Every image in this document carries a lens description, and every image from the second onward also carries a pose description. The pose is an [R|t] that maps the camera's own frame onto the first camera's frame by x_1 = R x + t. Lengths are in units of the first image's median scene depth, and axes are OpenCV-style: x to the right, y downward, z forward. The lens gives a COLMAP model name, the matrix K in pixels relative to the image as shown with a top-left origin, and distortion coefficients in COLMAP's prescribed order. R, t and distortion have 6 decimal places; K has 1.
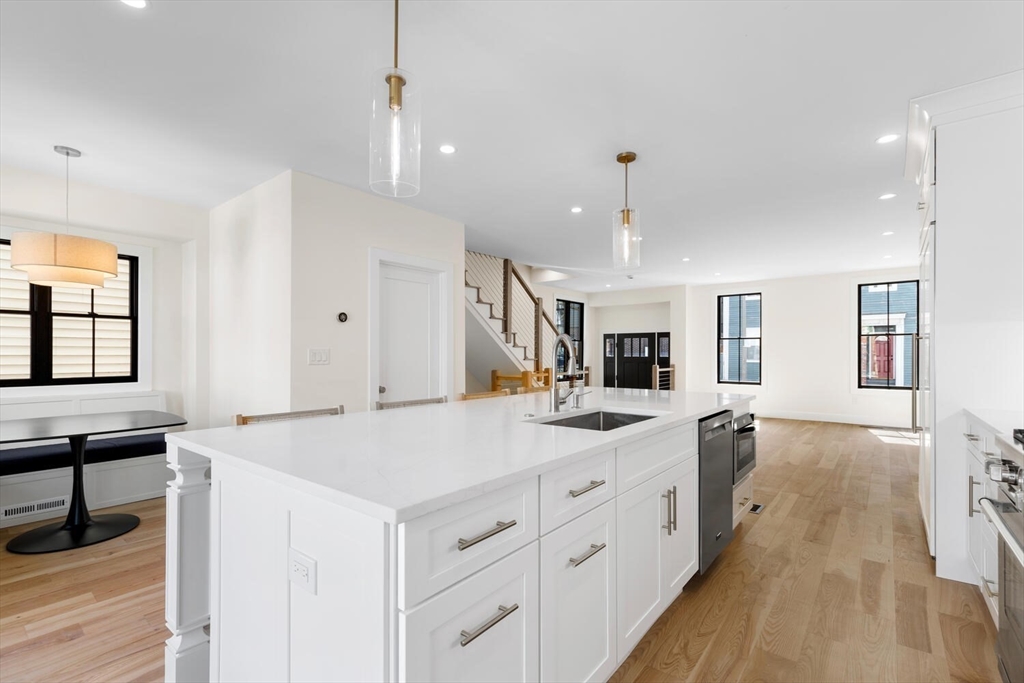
lens RADIAL K [[458.0, 0, 517.4], [0, 458.0, 358.6], [0, 0, 1]] dist [0.014525, -0.000327]
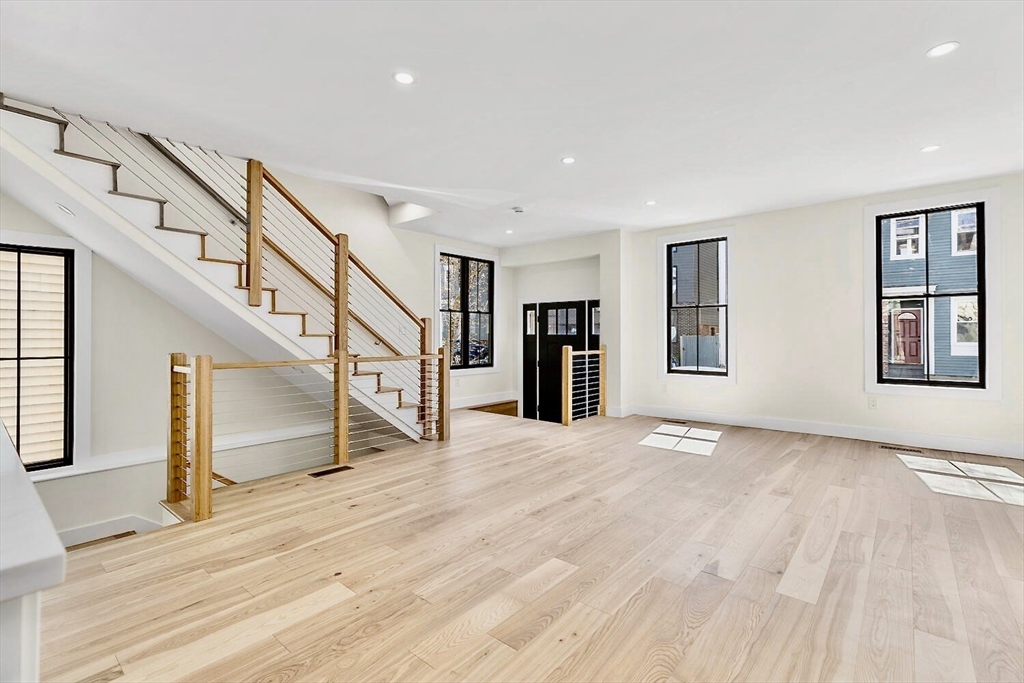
lens RADIAL K [[458.0, 0, 518.7], [0, 458.0, 336.8], [0, 0, 1]] dist [0.014525, -0.000327]
pose [[0.999665, -0.000927, -0.025883, 0.212035], [0.000627, 0.999932, -0.011608, 0.007465], [0.025892, 0.011588, 0.999598, 0.285440]]
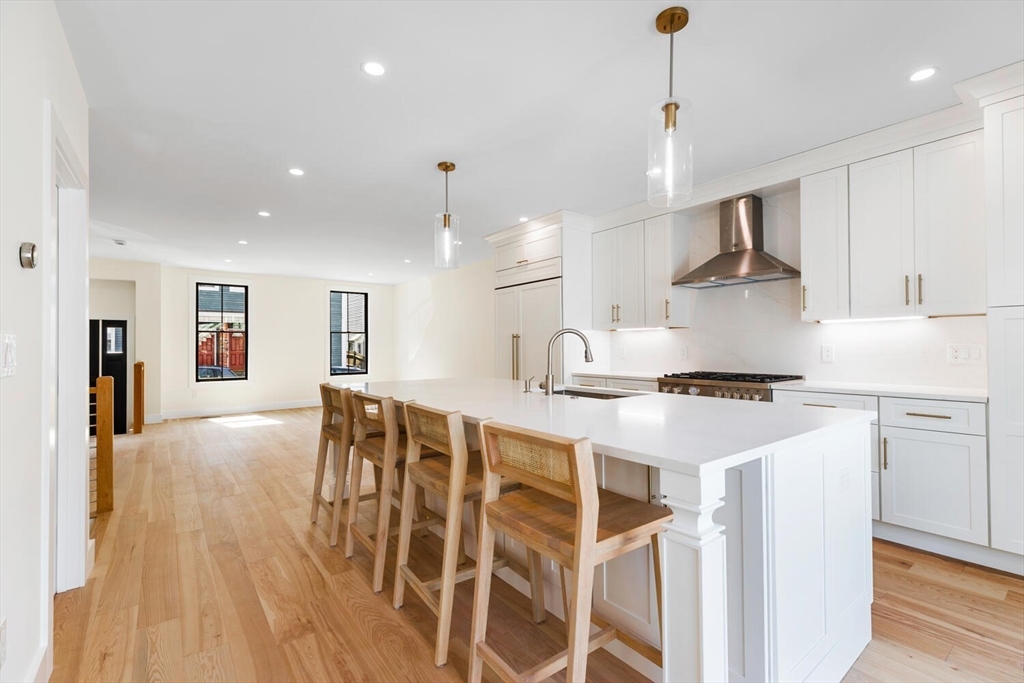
lens RADIAL K [[458.0, 0, 510.2], [0, 458.0, 338.1], [0, 0, 1]] dist [0.014525, -0.000327]
pose [[0.257890, 0.014053, 0.966072, -0.237631], [0.020067, 0.999601, -0.019897, 0.000170], [-0.965966, 0.024518, 0.257505, 0.175256]]
